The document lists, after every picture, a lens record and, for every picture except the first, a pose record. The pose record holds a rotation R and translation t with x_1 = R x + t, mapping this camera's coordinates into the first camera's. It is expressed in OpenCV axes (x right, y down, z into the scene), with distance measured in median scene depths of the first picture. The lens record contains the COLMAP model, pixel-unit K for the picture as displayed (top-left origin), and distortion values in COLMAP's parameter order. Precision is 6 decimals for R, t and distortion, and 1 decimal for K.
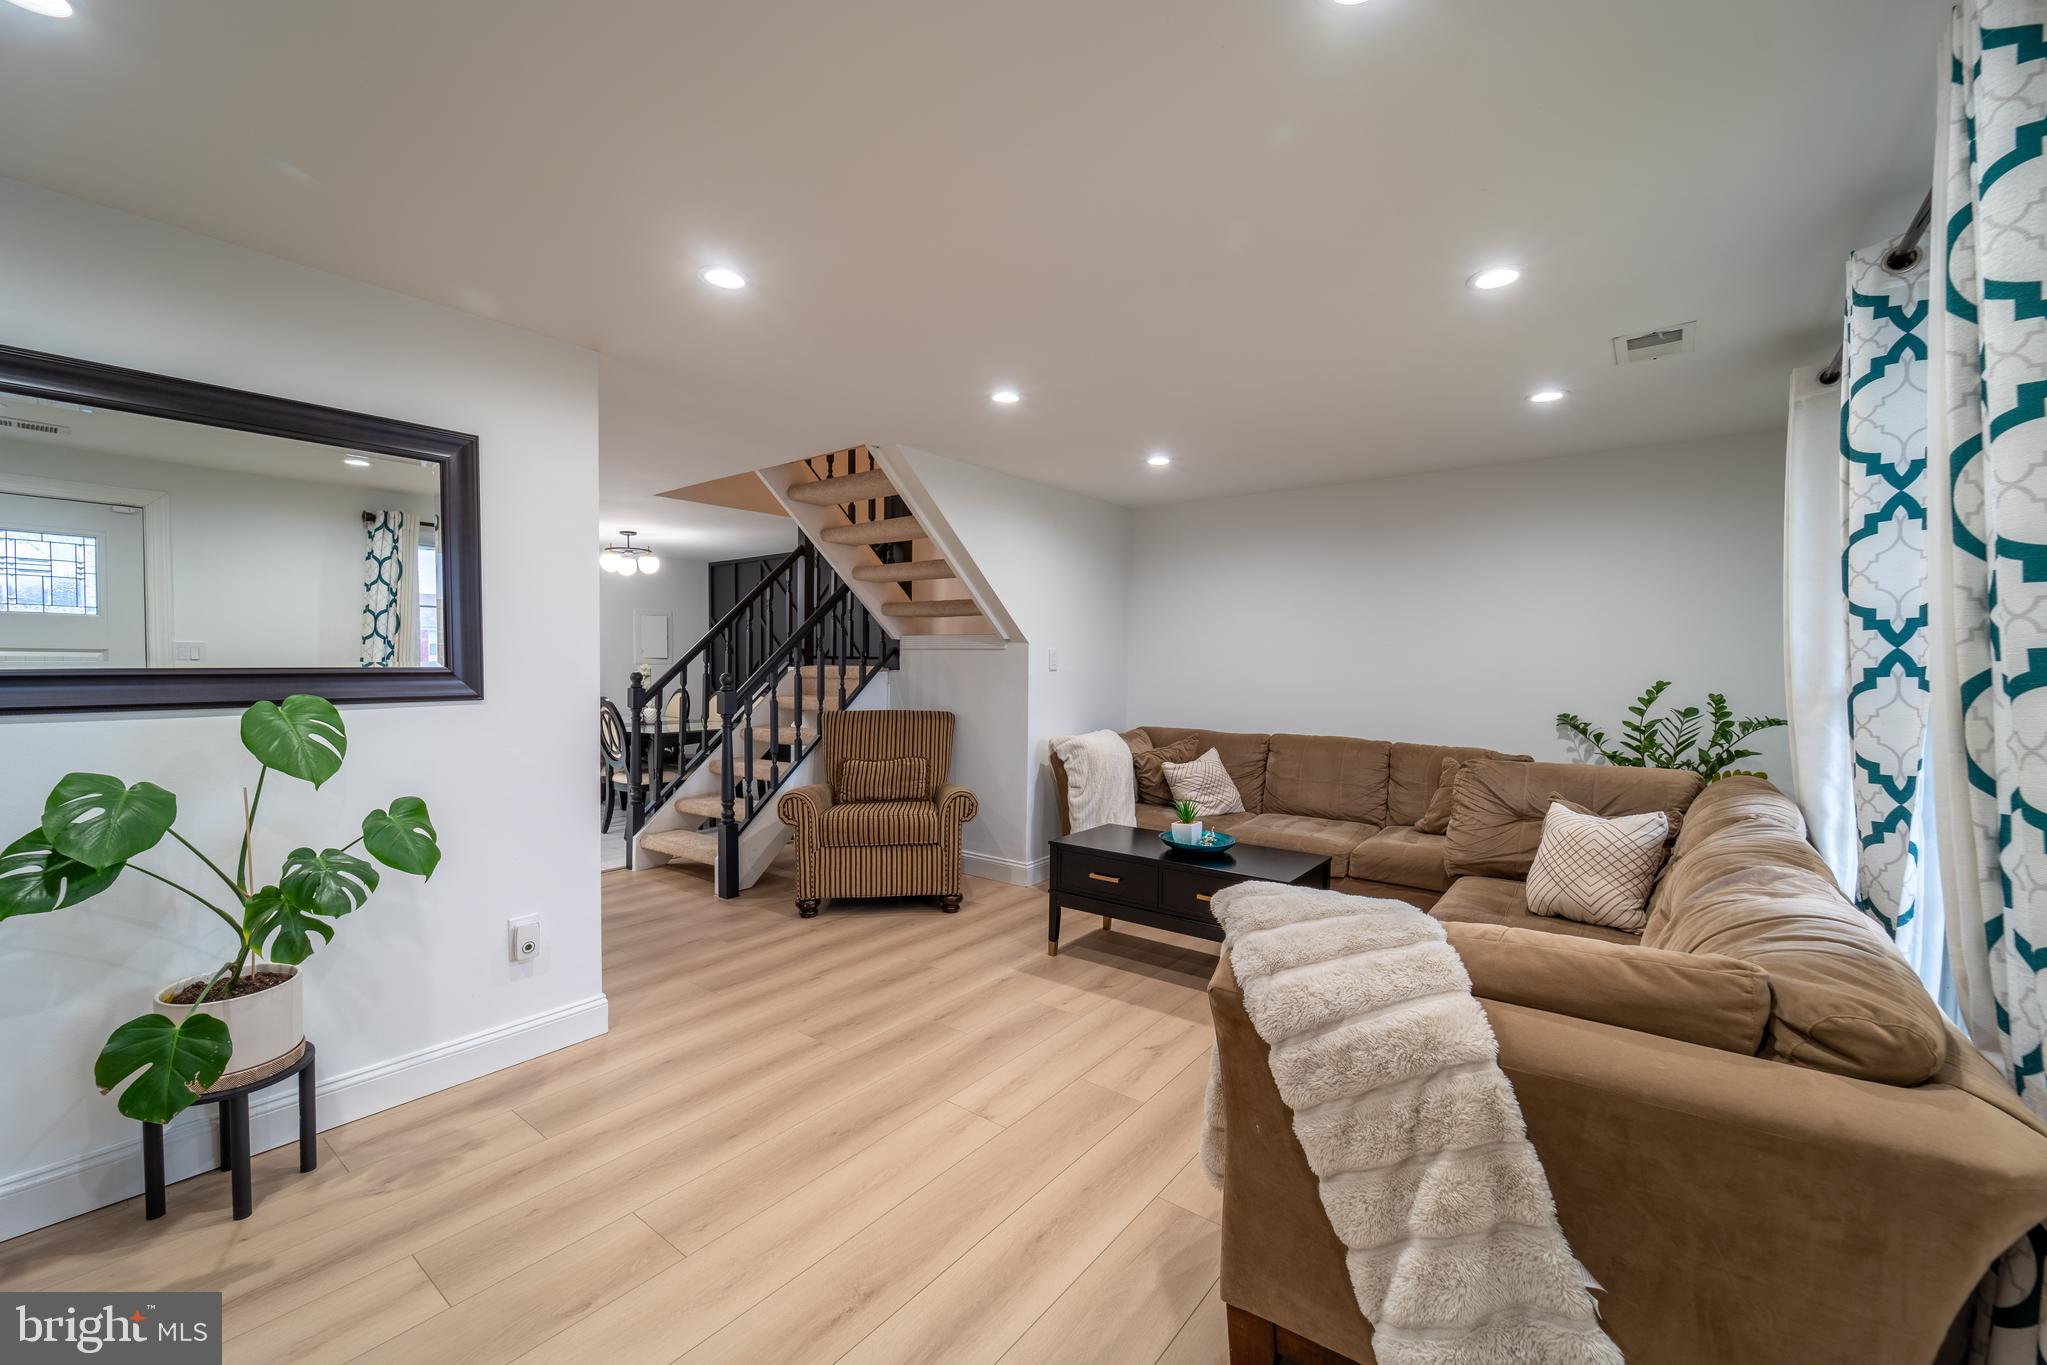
lens RADIAL K [[831.2, 0, 1021.5], [0, 831.2, 686.8], [0, 0, 1]] dist [0.000104, -0.000698]
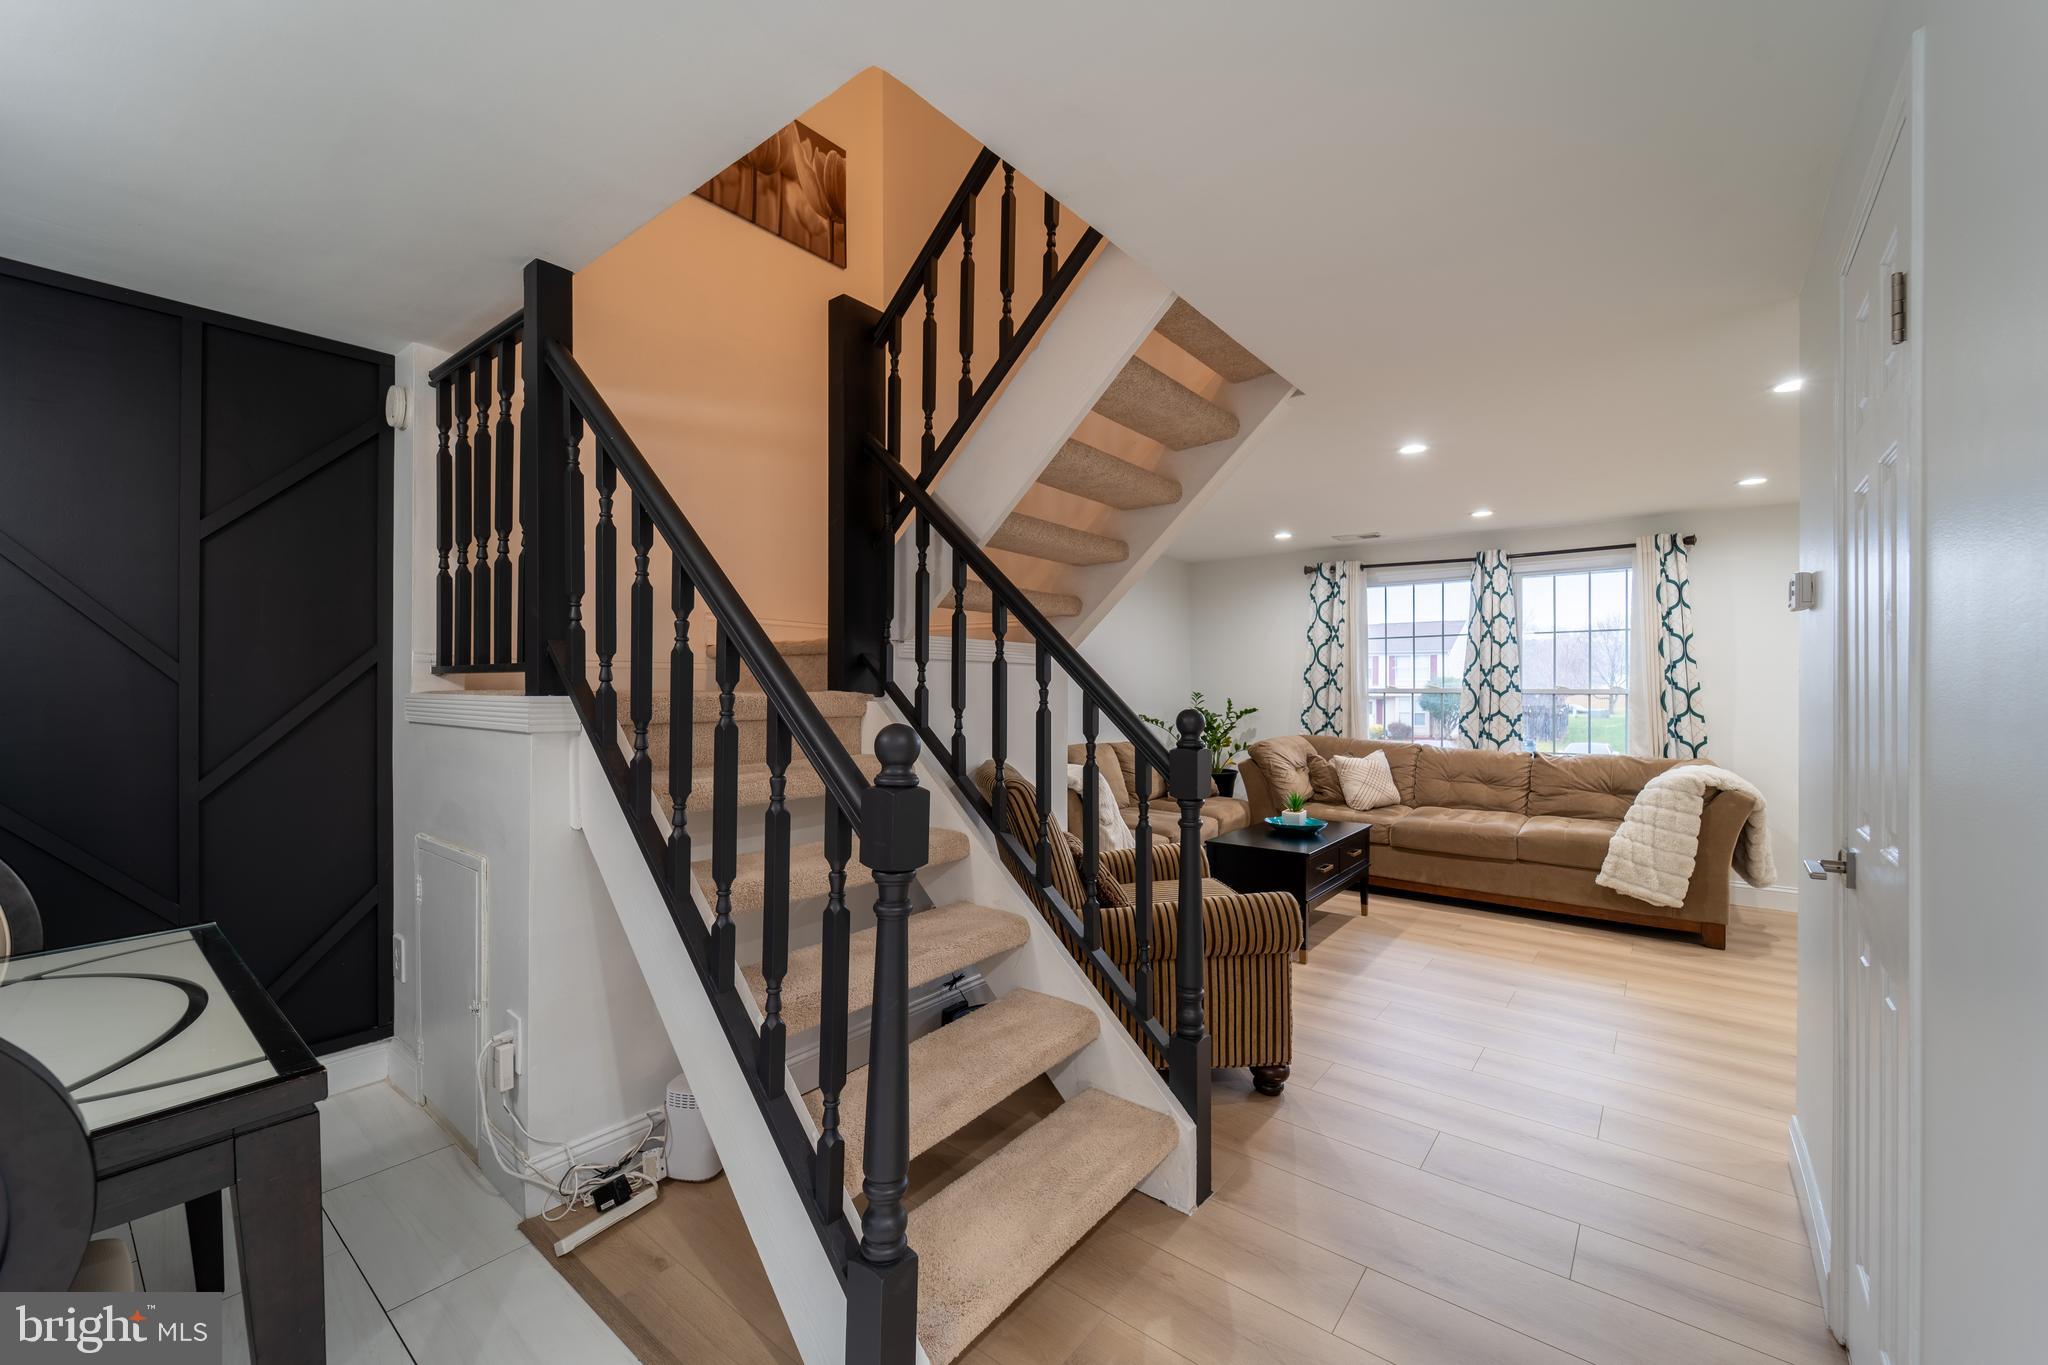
lens RADIAL K [[812.9, 0, 1024.0], [0, 812.9, 682.5], [0, 0, 1]] dist [0.000578, -0.000351]
pose [[0.014646, -0.003144, 0.999888, -1.071083], [0.025679, 0.999666, 0.002767, -0.047320], [-0.999563, 0.025635, 0.014722, 1.430700]]
